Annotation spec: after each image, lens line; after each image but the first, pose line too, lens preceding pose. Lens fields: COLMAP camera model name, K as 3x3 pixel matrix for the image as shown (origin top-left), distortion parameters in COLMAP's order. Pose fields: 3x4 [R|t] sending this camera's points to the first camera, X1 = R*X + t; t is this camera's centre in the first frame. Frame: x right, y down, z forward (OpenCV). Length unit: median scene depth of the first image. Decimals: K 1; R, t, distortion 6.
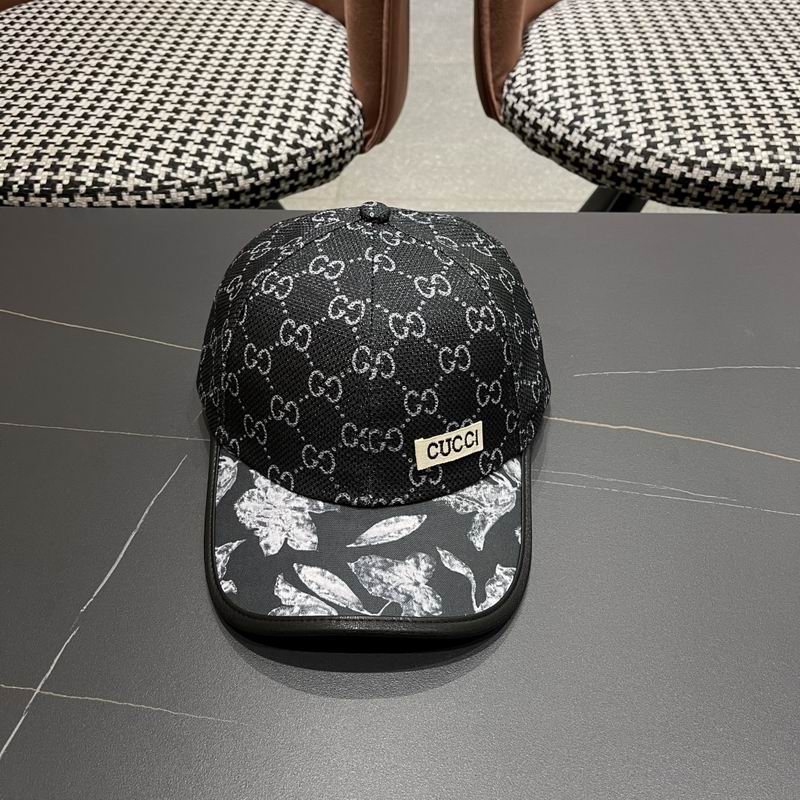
lens RADIAL K [[841.2, 0, 405.6], [0, 841.2, 398.4], [0, 0, 1]] dist [0.017223, 0.000000]
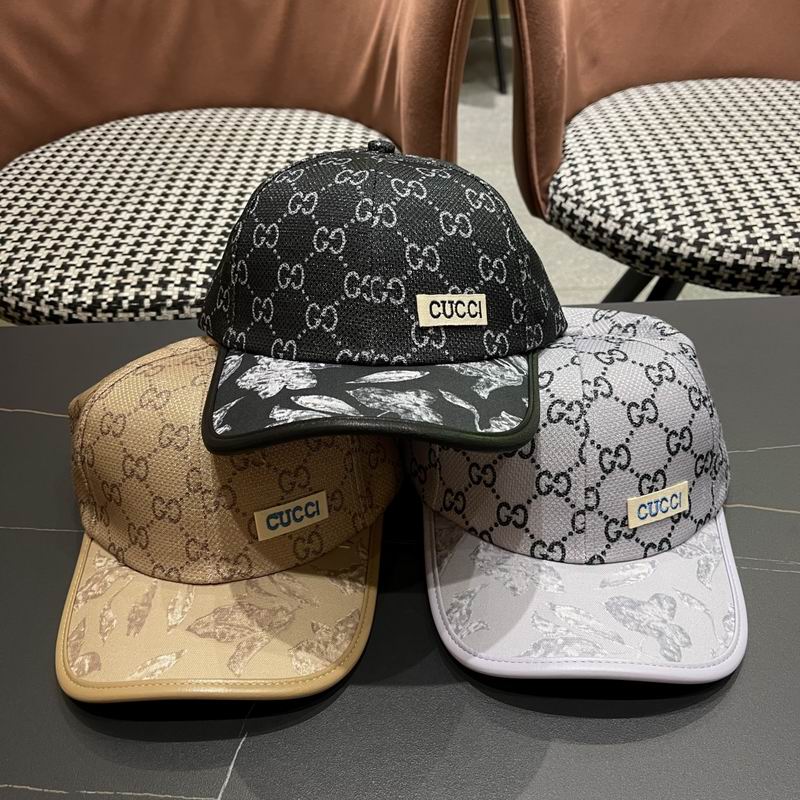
lens RADIAL K [[841.2, 0, 401.9], [0, 841.2, 398.8], [0, 0, 1]] dist [0.017223, 0.000000]
pose [[0.998625, -0.049634, 0.016869, -0.109917], [0.051138, 0.993137, -0.105187, -0.005843], [-0.011532, 0.105905, 0.994309, -0.022824]]
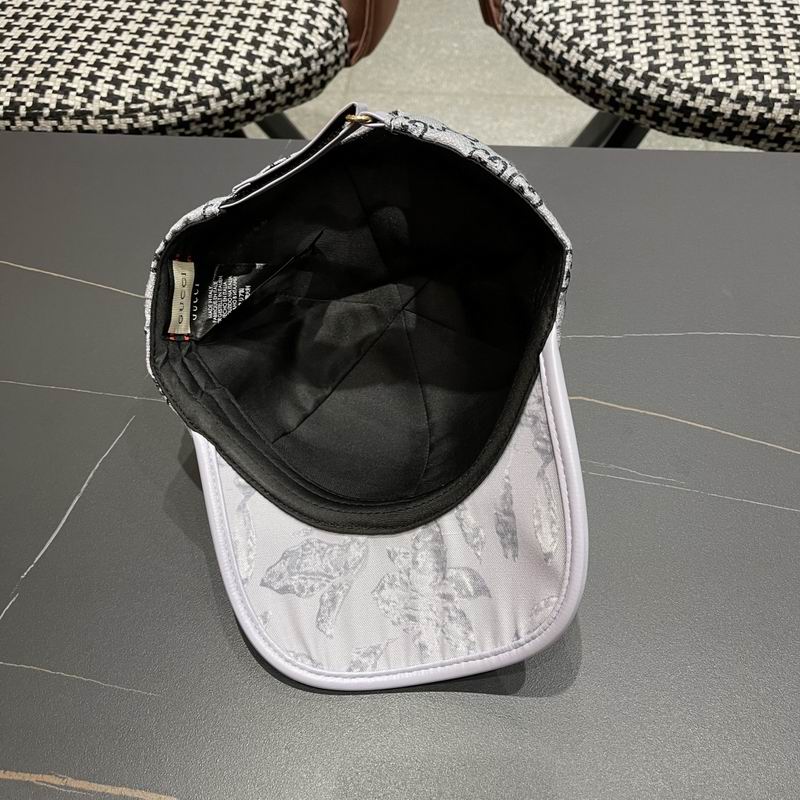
lens RADIAL K [[841.2, 0, 402.5], [0, 841.2, 403.1], [0, 0, 1]] dist [0.017223, 0.000000]
pose [[0.998715, 0.029562, -0.041156, 0.064433], [-0.023095, 0.988480, 0.149577, -0.068485], [0.045104, -0.148435, 0.987893, 0.019638]]
